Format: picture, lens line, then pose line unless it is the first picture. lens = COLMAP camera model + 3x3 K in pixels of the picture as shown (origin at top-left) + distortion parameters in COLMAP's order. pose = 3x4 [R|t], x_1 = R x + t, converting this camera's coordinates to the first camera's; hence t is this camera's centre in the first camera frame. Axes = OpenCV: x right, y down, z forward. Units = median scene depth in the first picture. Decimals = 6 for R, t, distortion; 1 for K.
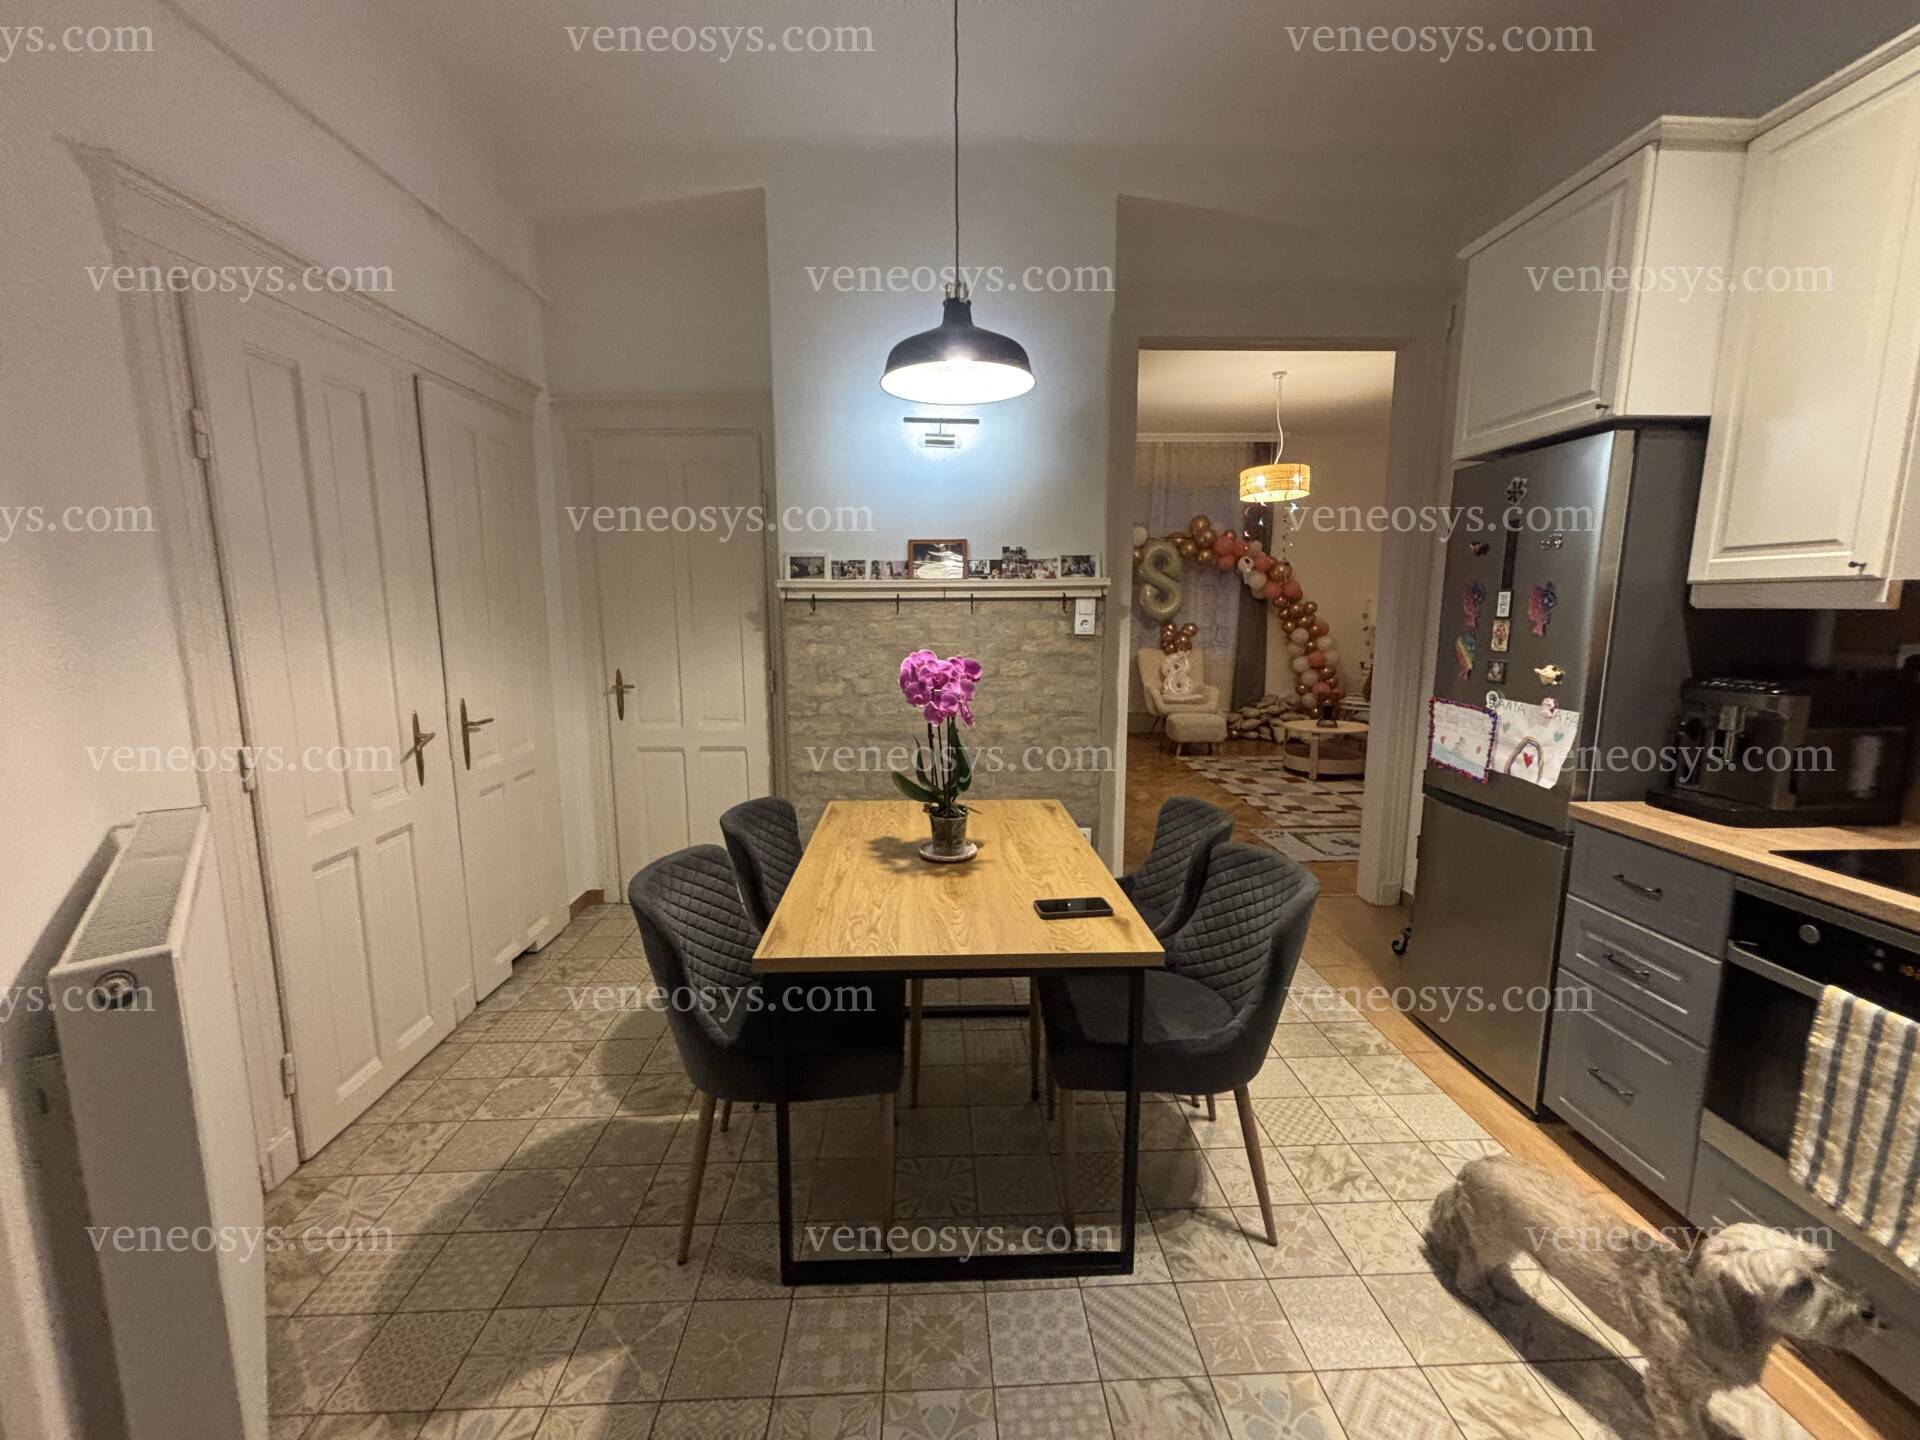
lens RADIAL K [[772.7, 0, 944.6], [0, 772.7, 721.0], [0, 0, 1]] dist [-0.002577, 0.000151]
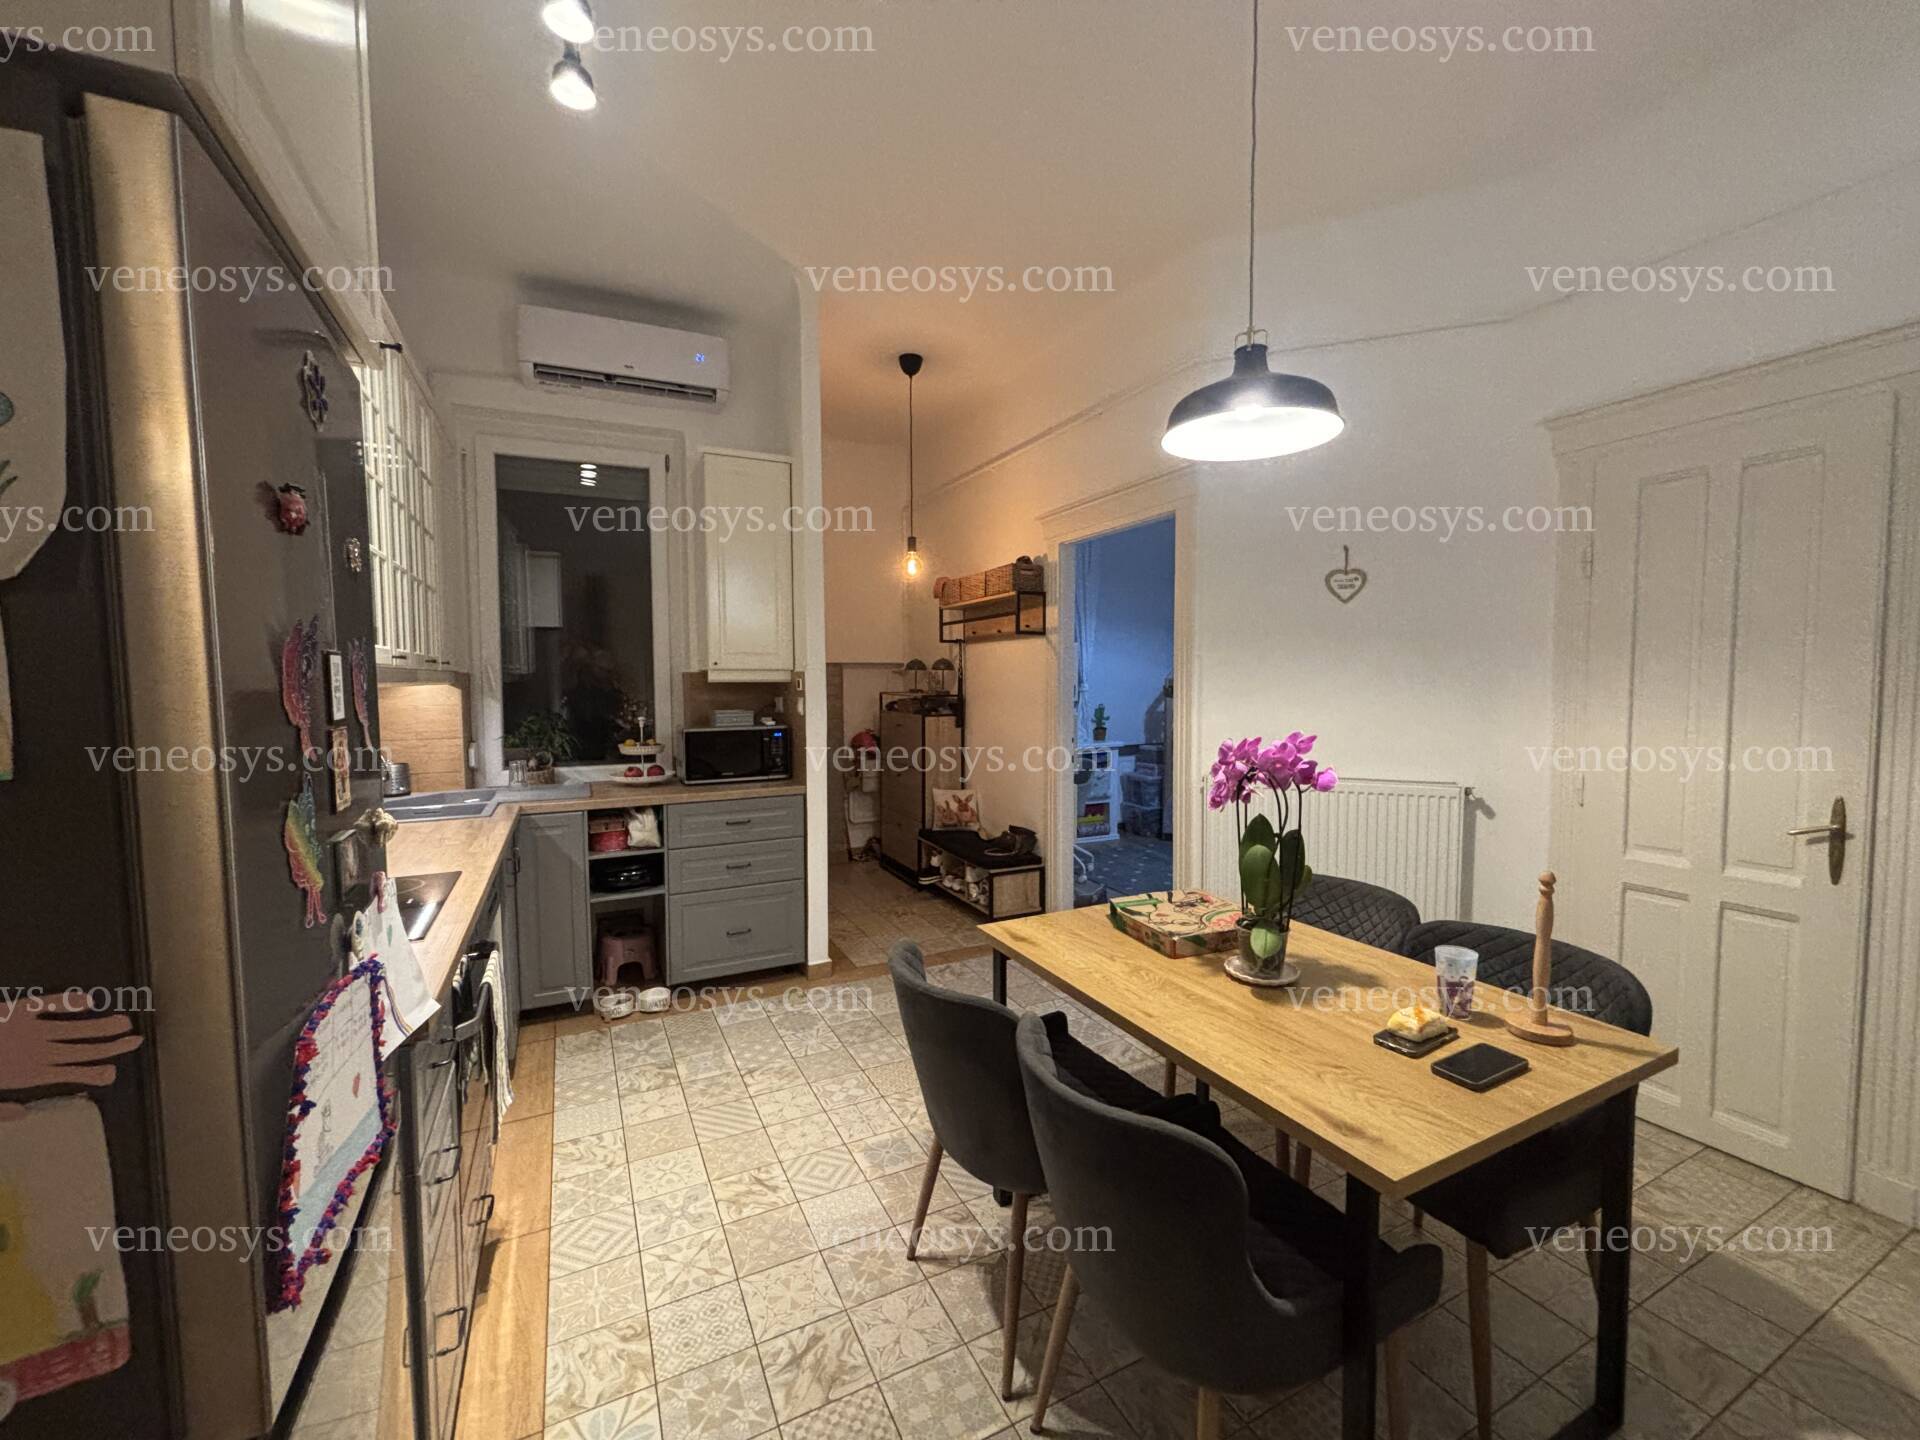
lens RADIAL K [[772.7, 0, 955.0], [0, 772.7, 720.1], [0, 0, 1]] dist [-0.002577, 0.000151]
pose [[-0.909834, 0.036383, -0.413375, 0.609236], [-0.048765, 0.979873, 0.193573, -0.229967], [0.412097, 0.196277, -0.889748, 1.485707]]
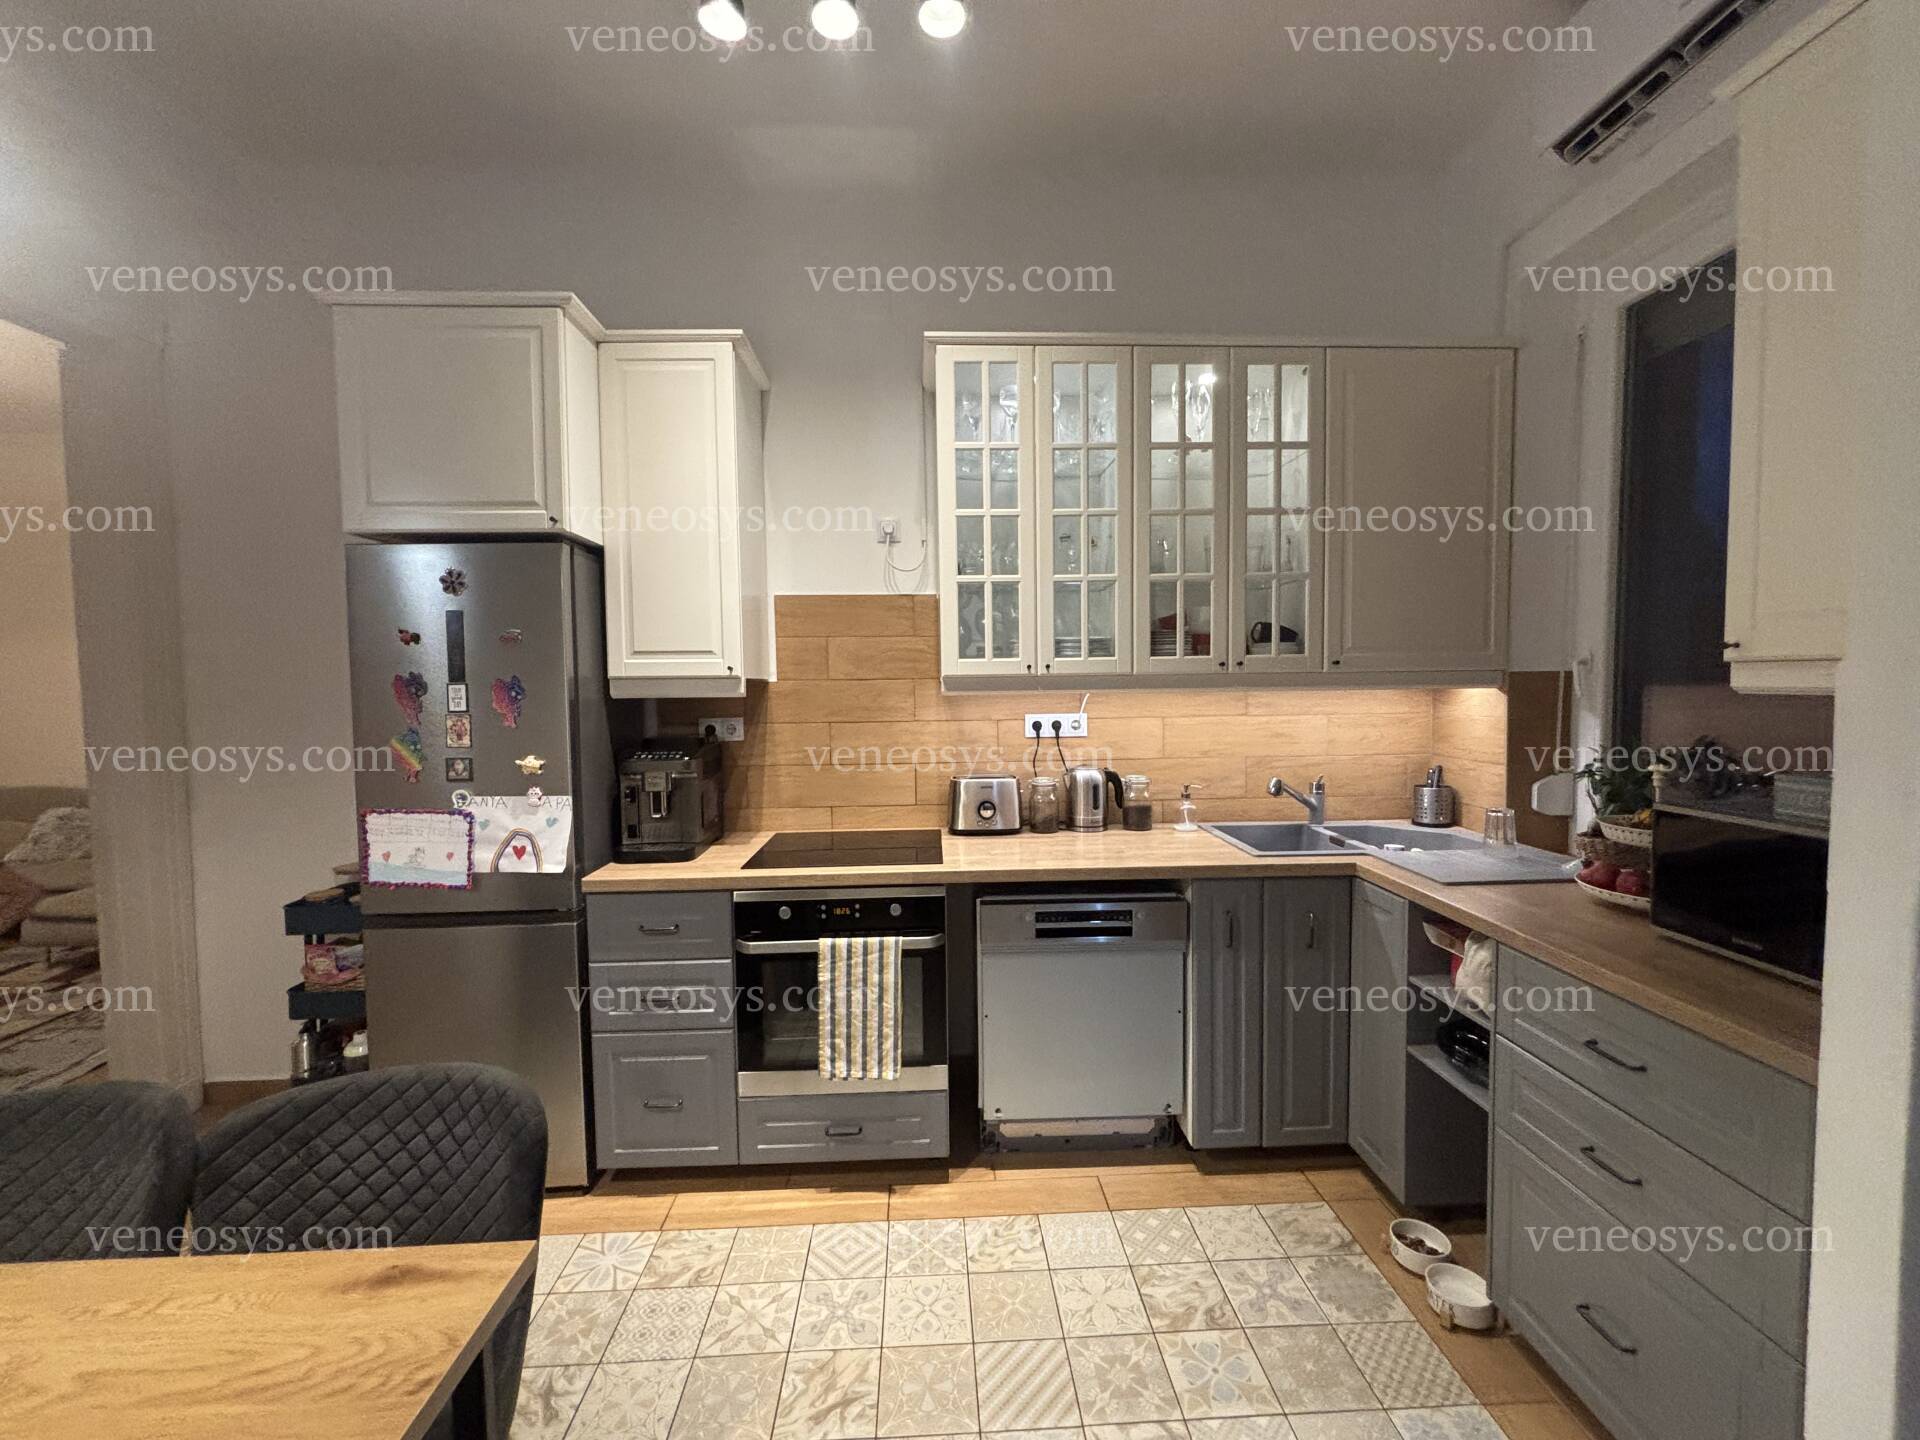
lens RADIAL K [[772.7, 0, 973.6], [0, 772.7, 713.7], [0, 0, 1]] dist [-0.002577, 0.000151]
pose [[-0.010215, -0.038944, 0.999189, -0.231033], [0.158719, 0.986510, 0.040072, -0.070383], [-0.987271, 0.159000, -0.003896, 0.387696]]
